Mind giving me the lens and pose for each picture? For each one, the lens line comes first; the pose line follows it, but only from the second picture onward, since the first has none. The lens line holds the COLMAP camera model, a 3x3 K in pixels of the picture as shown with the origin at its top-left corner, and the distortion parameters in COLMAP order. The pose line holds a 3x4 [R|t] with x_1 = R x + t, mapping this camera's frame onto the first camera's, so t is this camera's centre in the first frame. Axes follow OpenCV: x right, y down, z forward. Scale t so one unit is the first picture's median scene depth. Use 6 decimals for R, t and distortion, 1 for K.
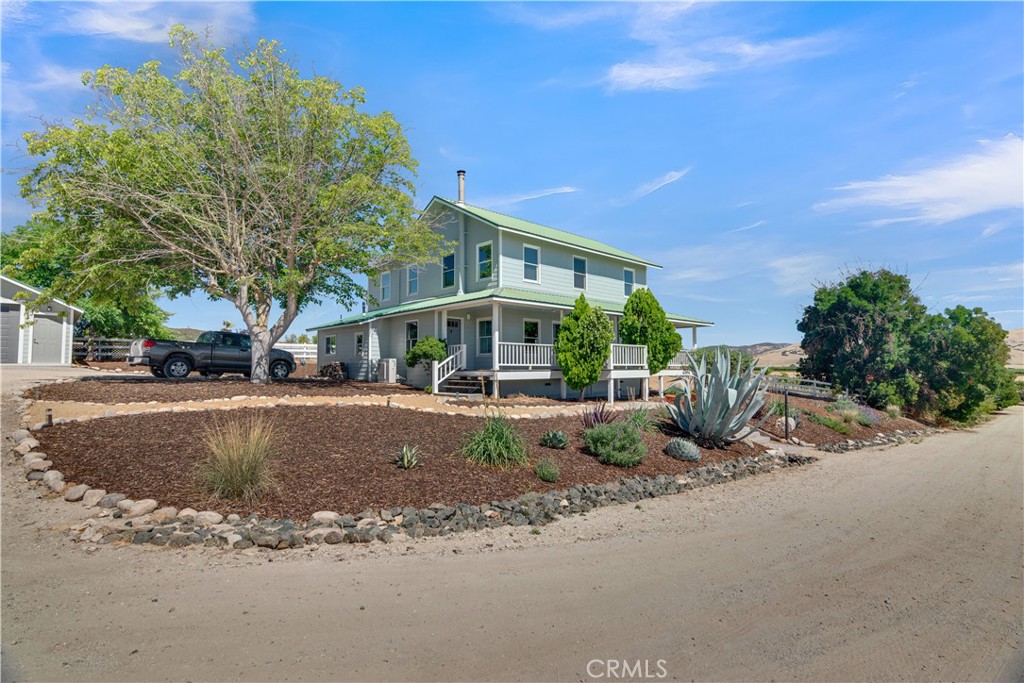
lens RADIAL K [[501.6, 0, 512.0], [0, 501.6, 341.5], [0, 0, 1]] dist [0.010088, -0.000288]
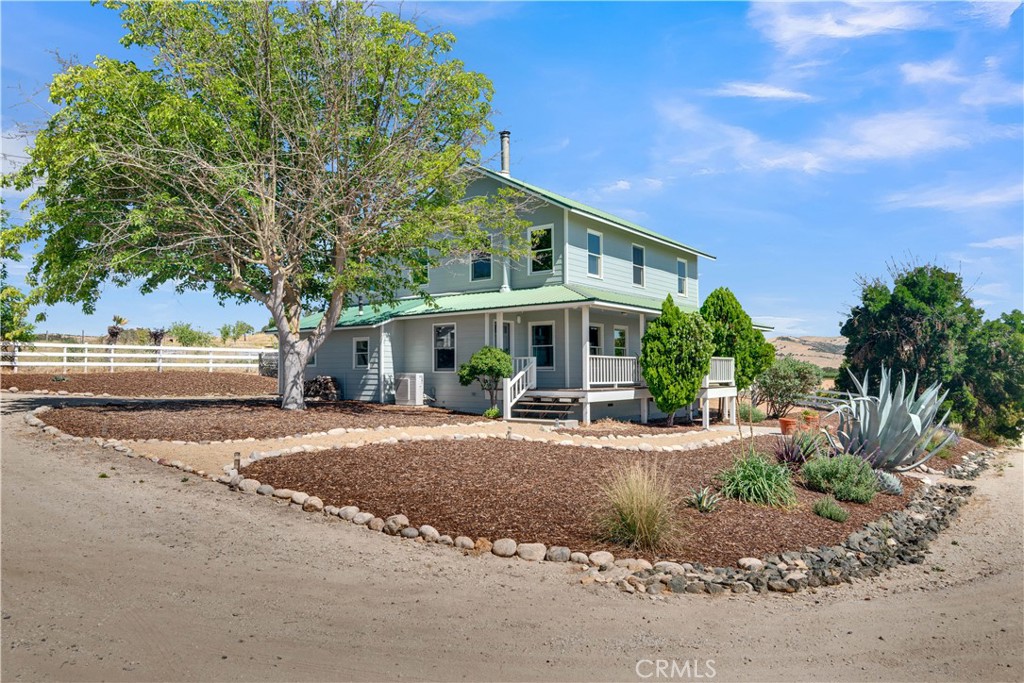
lens RADIAL K [[689.2, 0, 512.0], [0, 689.2, 341.5], [0, 0, 1]] dist [-0.000360, -0.000096]
pose [[0.985123, 0.007291, 0.171699, -0.292513], [-0.008411, 0.999948, 0.005793, -0.022398], [-0.171648, -0.007151, 0.985132, -0.061020]]
